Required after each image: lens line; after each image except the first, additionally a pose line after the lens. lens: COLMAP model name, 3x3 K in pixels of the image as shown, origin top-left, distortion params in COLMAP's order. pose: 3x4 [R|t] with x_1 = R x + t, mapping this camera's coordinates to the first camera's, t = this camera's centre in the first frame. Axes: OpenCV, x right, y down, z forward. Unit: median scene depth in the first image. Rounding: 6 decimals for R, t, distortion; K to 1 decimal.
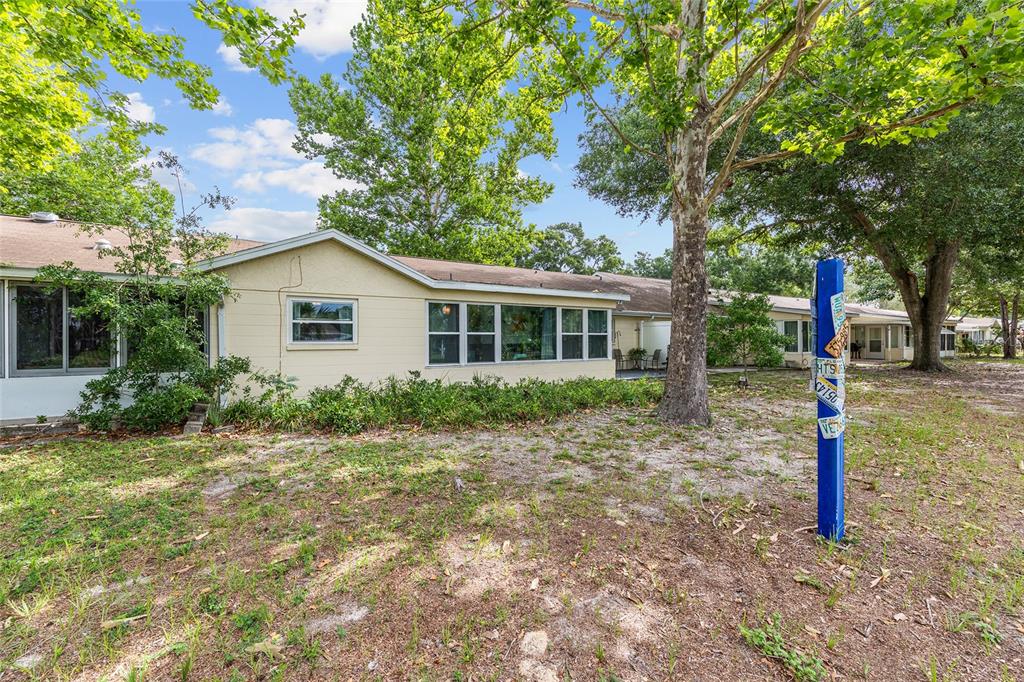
lens RADIAL K [[409.3, 0, 505.5], [0, 409.3, 339.8], [0, 0, 1]] dist [-0.005633, 0.001198]
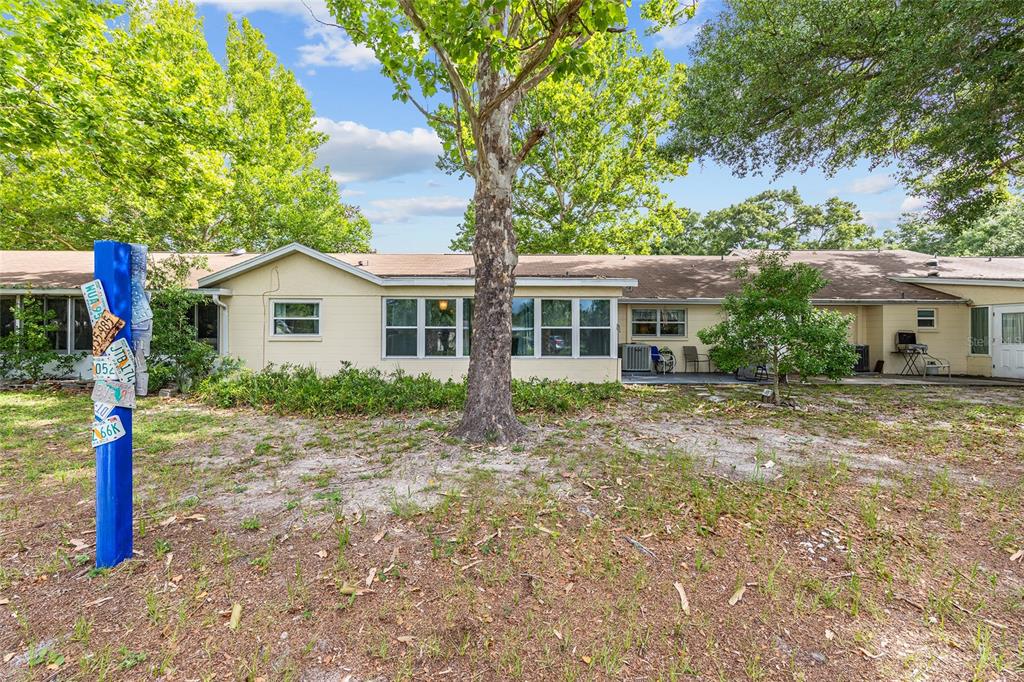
lens RADIAL K [[409.3, 0, 506.3], [0, 409.3, 336.5], [0, 0, 1]] dist [-0.005633, 0.001198]
pose [[0.862627, 0.007980, -0.505777, 0.581922], [-0.004886, 0.999960, 0.007444, -0.001861], [0.505816, -0.003951, 0.862632, 0.205531]]
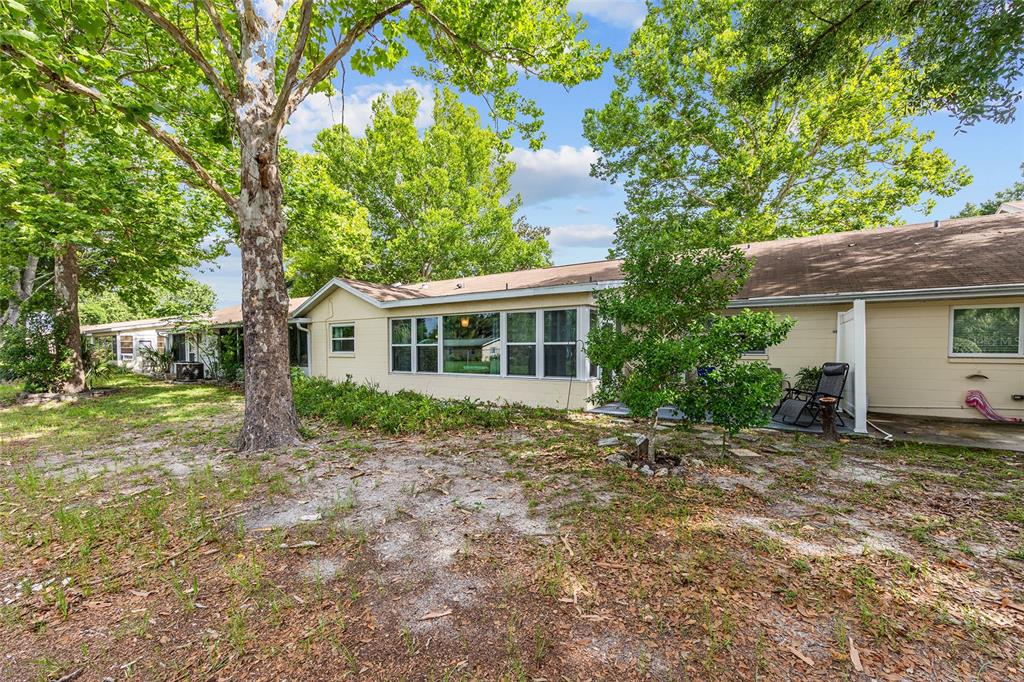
lens RADIAL K [[409.3, 0, 506.7], [0, 409.3, 360.0], [0, 0, 1]] dist [-0.005633, 0.001198]
pose [[0.430721, 0.025486, -0.902125, 0.974678], [0.001755, 0.999576, 0.029078, -0.007222], [0.902483, -0.014108, 0.430493, 0.714284]]
